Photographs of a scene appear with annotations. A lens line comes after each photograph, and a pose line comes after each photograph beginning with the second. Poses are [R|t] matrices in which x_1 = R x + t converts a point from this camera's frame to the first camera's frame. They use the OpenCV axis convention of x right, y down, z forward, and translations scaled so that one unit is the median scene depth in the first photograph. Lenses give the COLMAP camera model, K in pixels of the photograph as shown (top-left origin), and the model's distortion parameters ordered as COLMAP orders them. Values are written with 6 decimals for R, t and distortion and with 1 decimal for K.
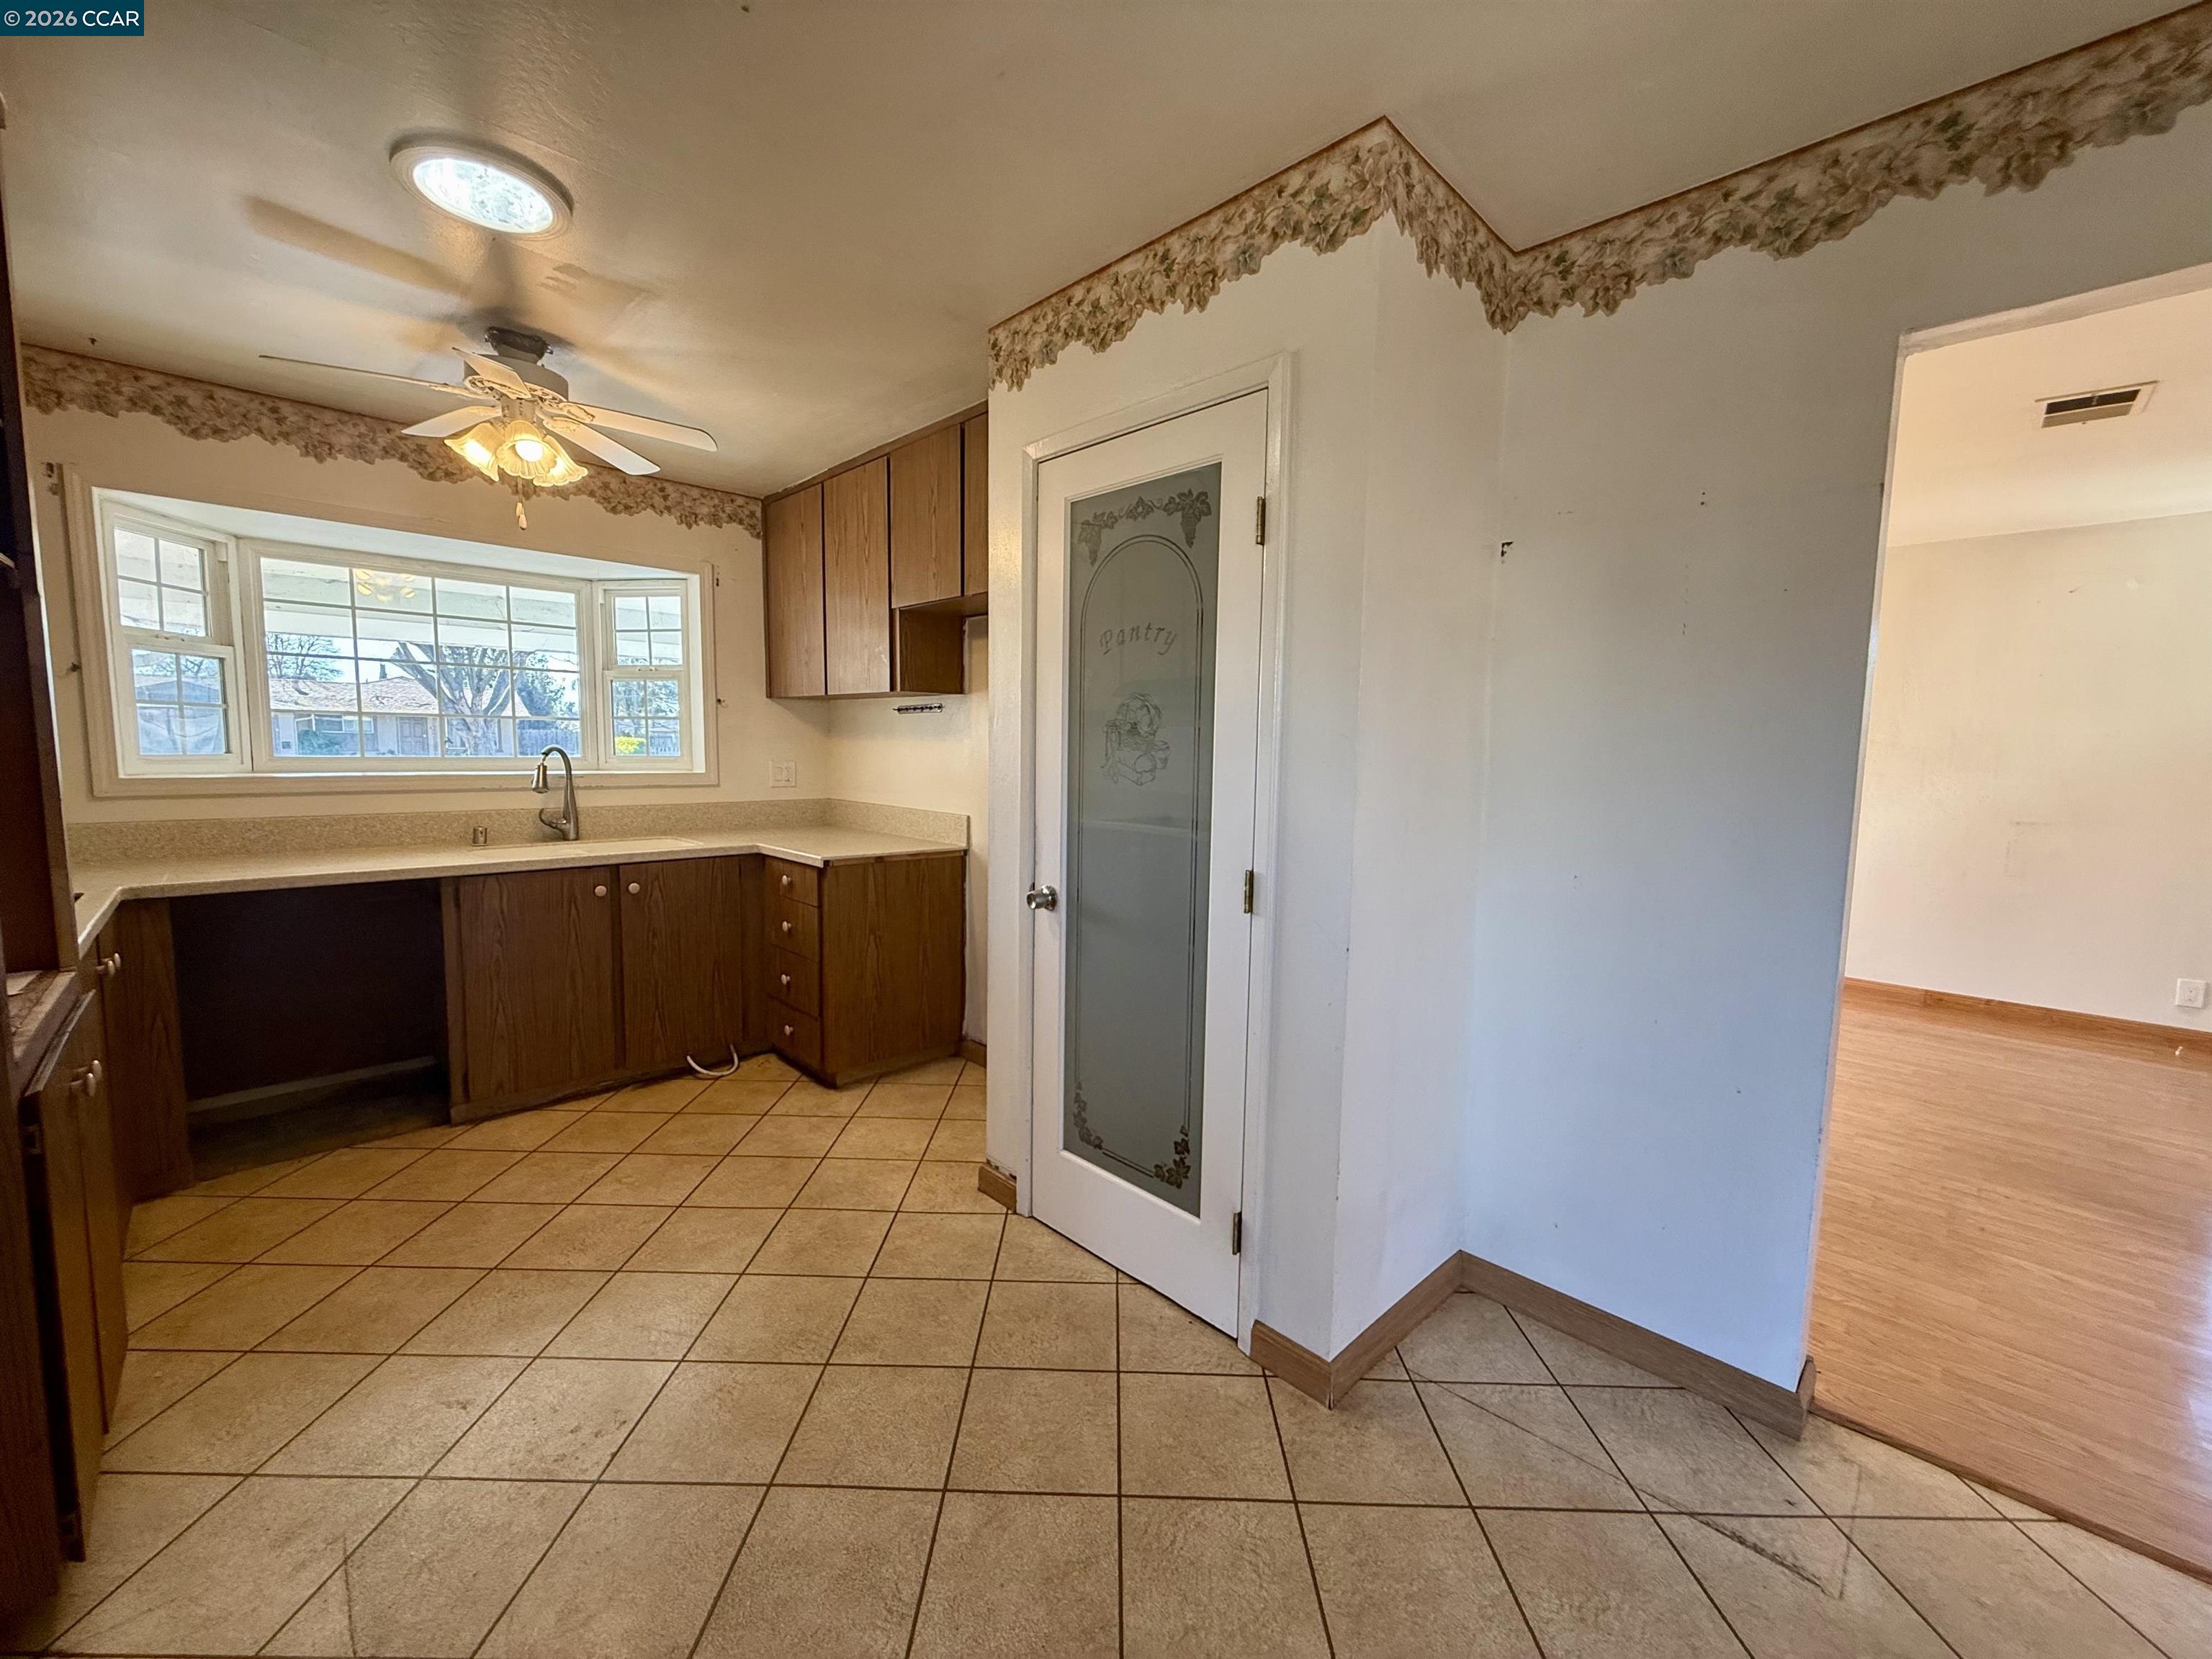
lens RADIAL K [[881.0, 0, 1106.0], [0, 881.0, 829.5], [0, 0, 1]] dist [-0.001442, -0.000199]
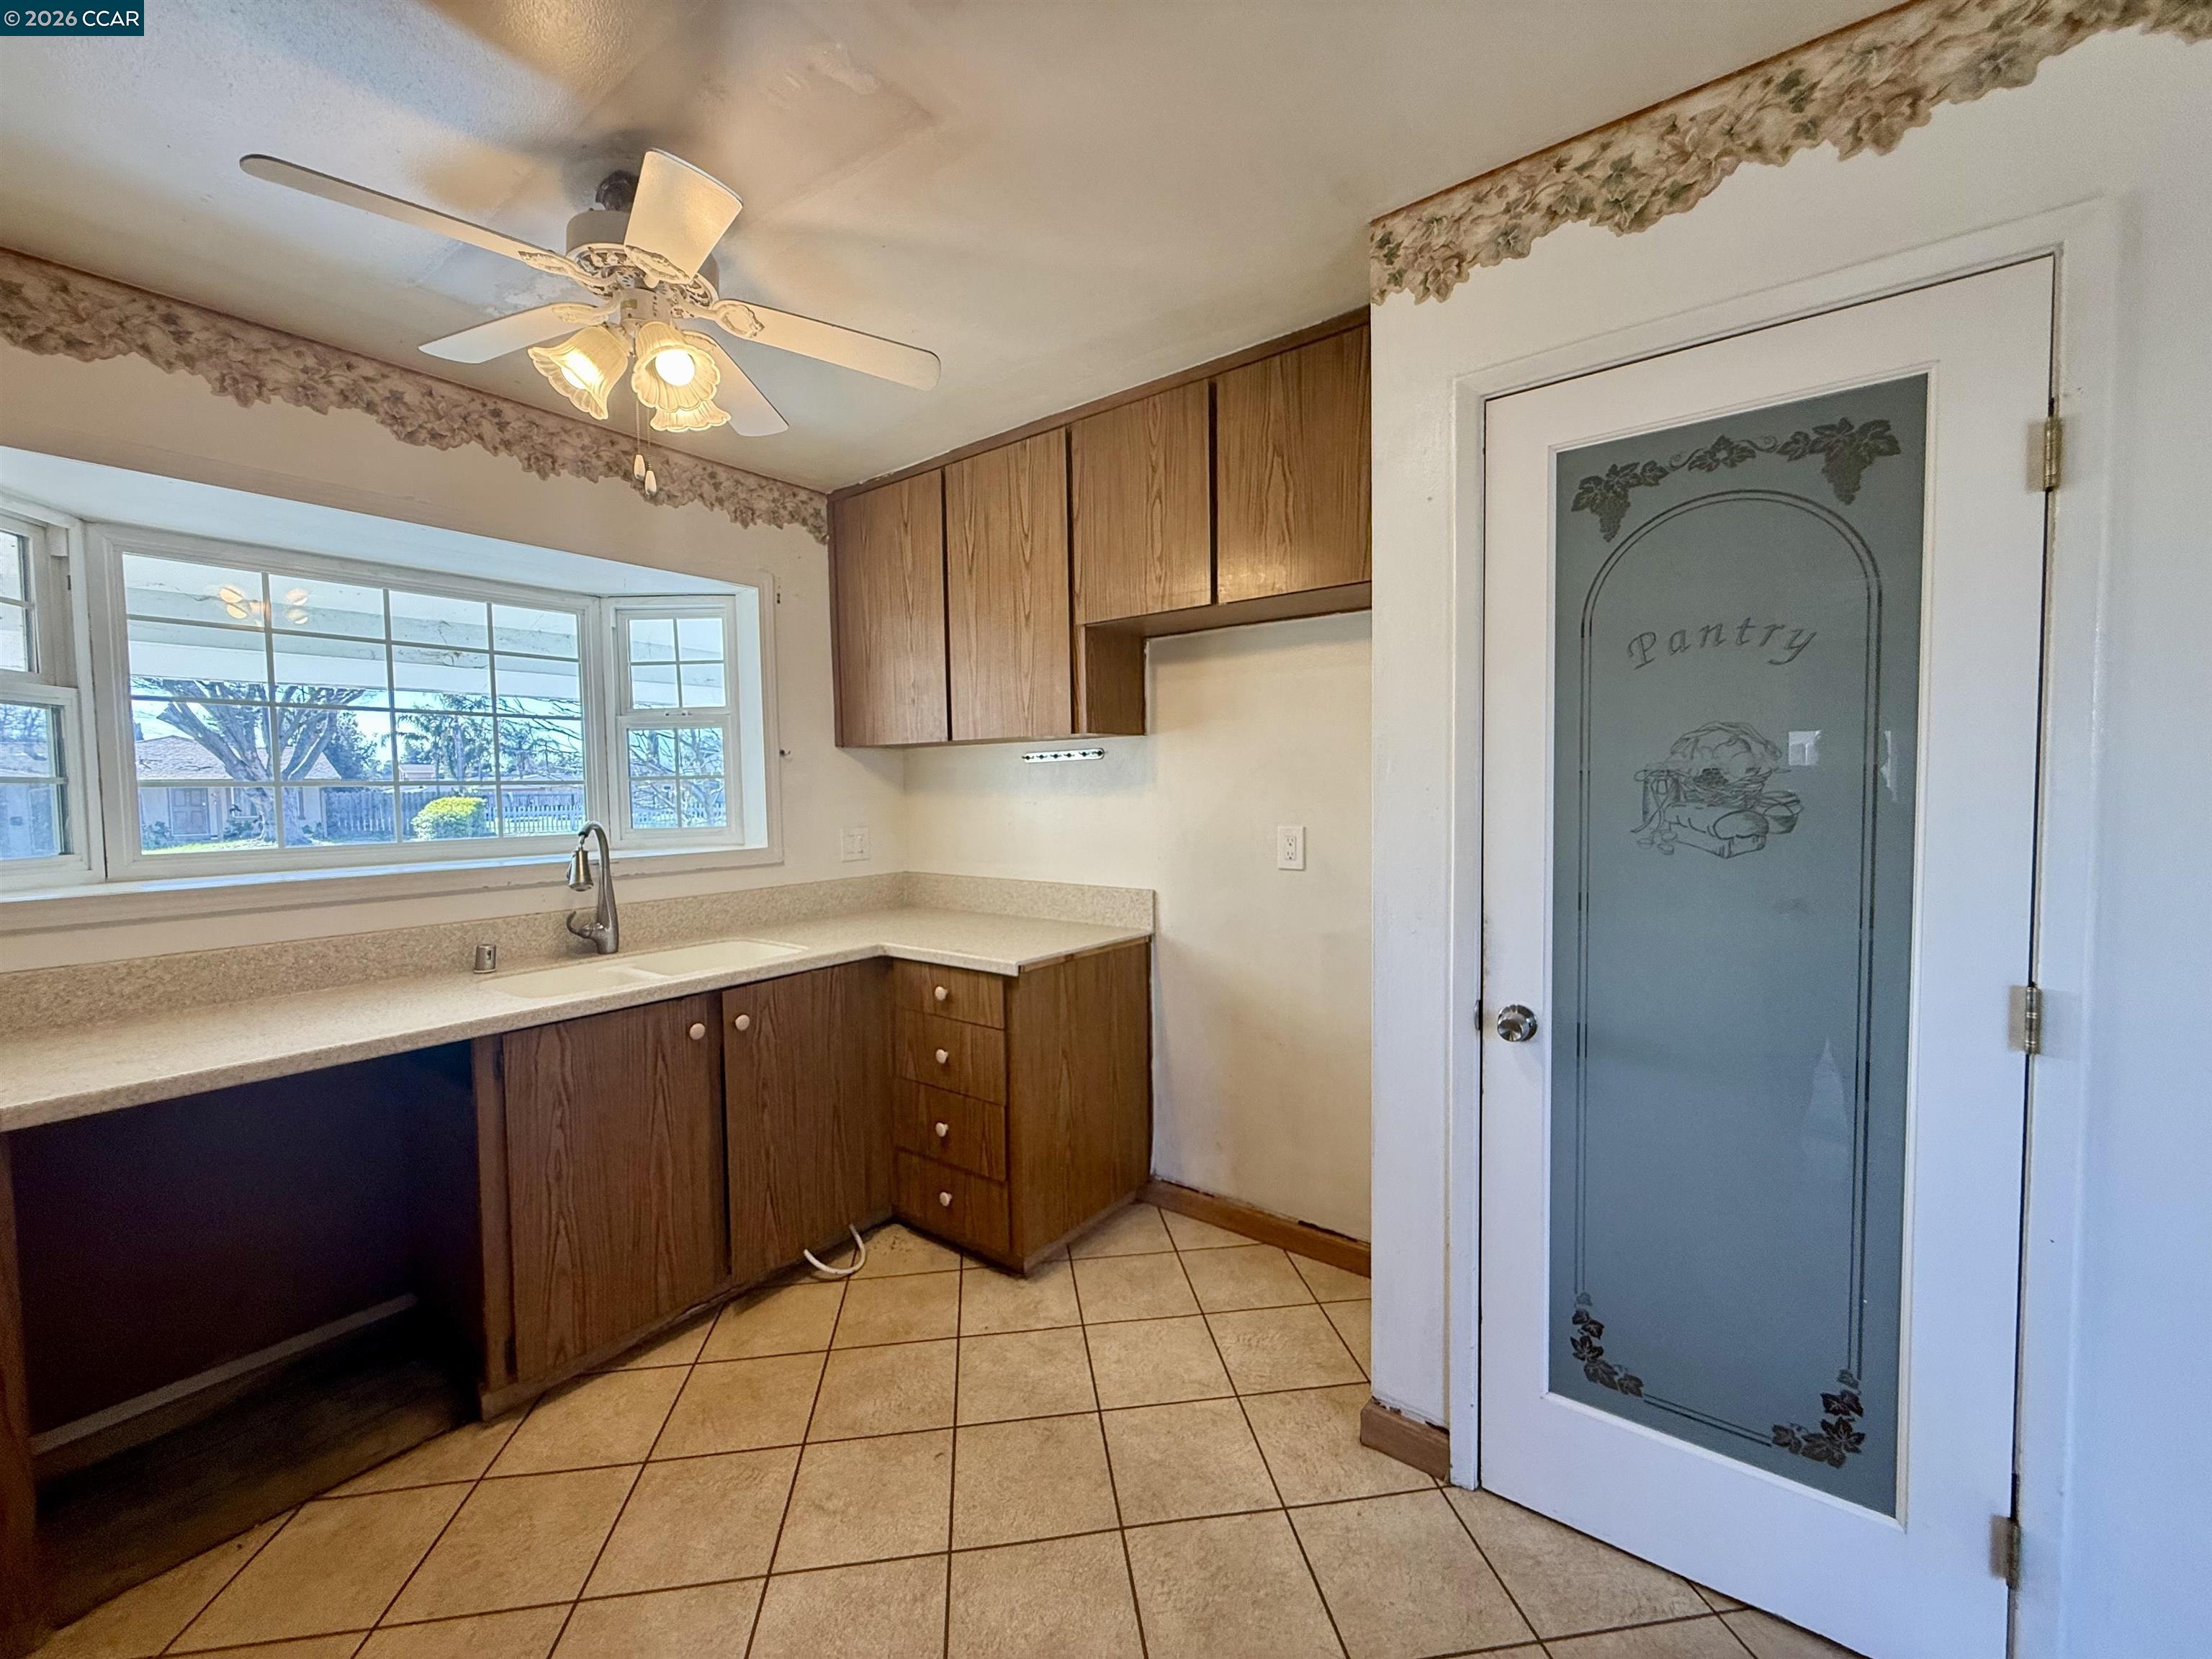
lens RADIAL K [[884.2, 0, 1105.4], [0, 884.2, 828.3], [0, 0, 1]] dist [-0.000969, 0.000029]
pose [[0.988578, -0.039484, 0.145443, -0.362490], [0.046338, 0.997954, -0.044045, -0.044394], [-0.143406, 0.050281, 0.988386, 0.271082]]
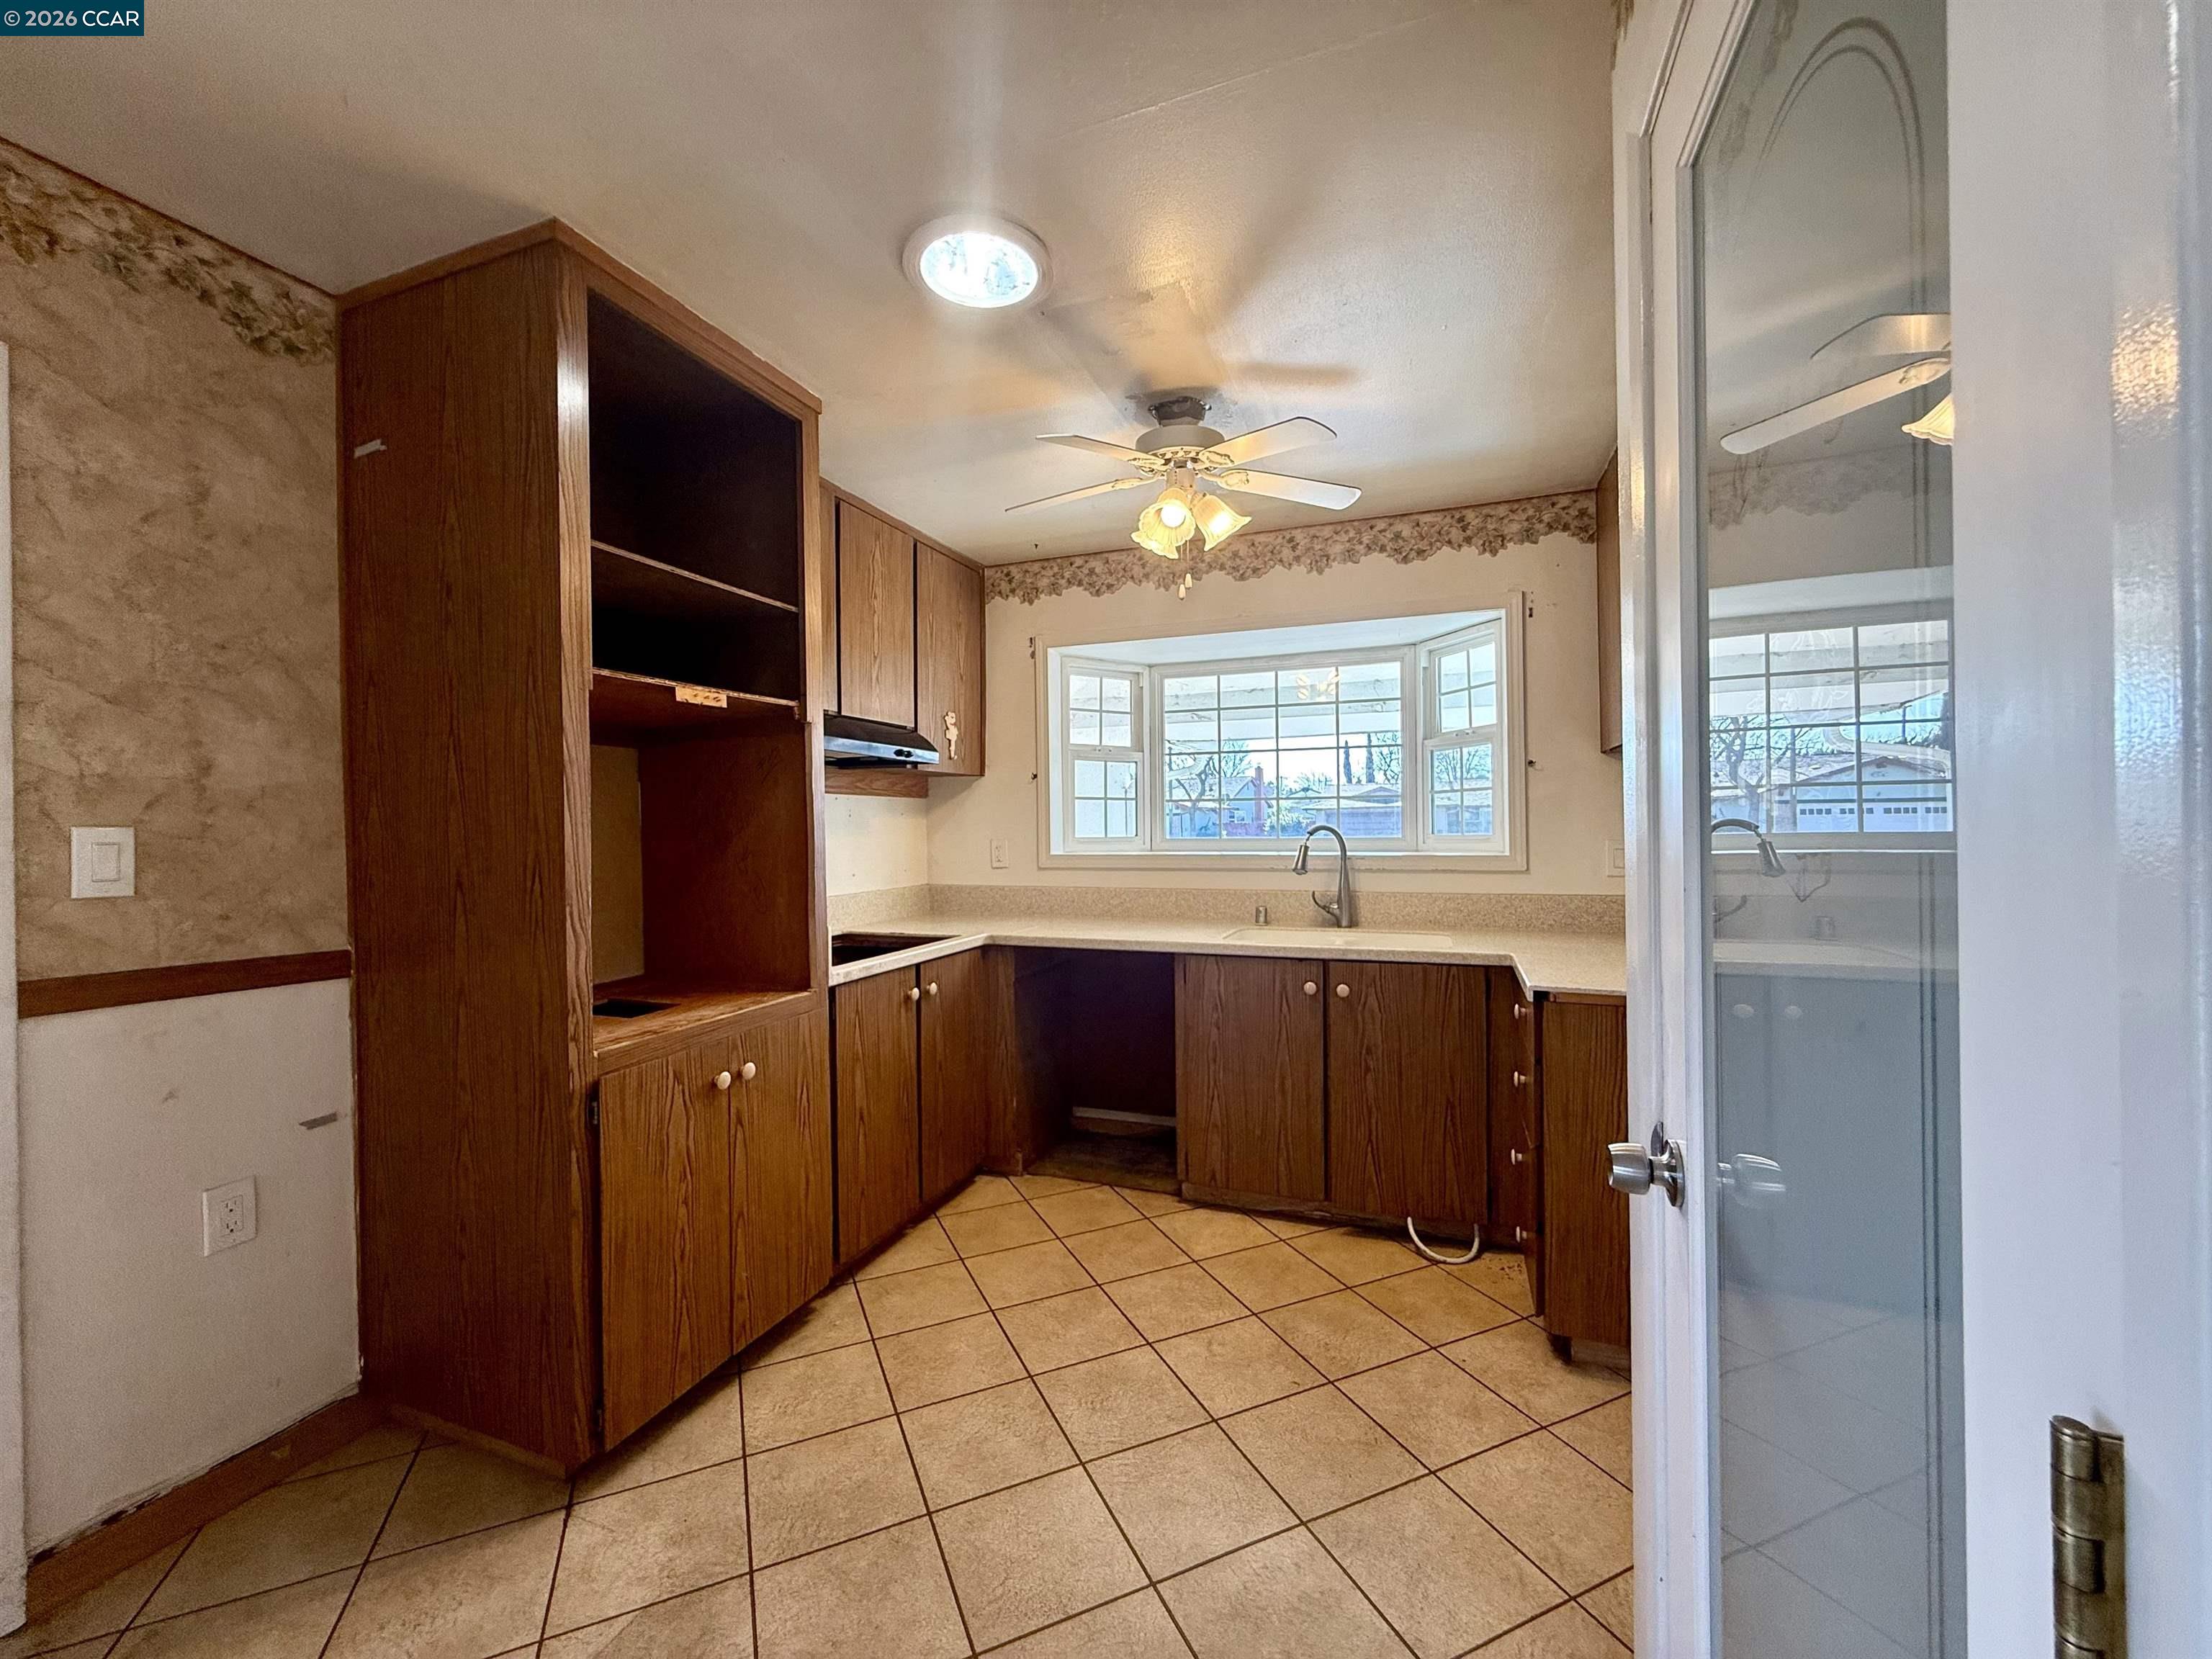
lens RADIAL K [[882.9, 0, 1100.7], [0, 882.9, 829.3], [0, 0, 1]] dist [0.000556, 0.000424]
pose [[0.413987, -0.017335, -0.910118, 0.145174], [-0.068816, 0.996361, -0.050280, -0.029853], [0.907678, 0.083446, 0.411288, 0.448383]]
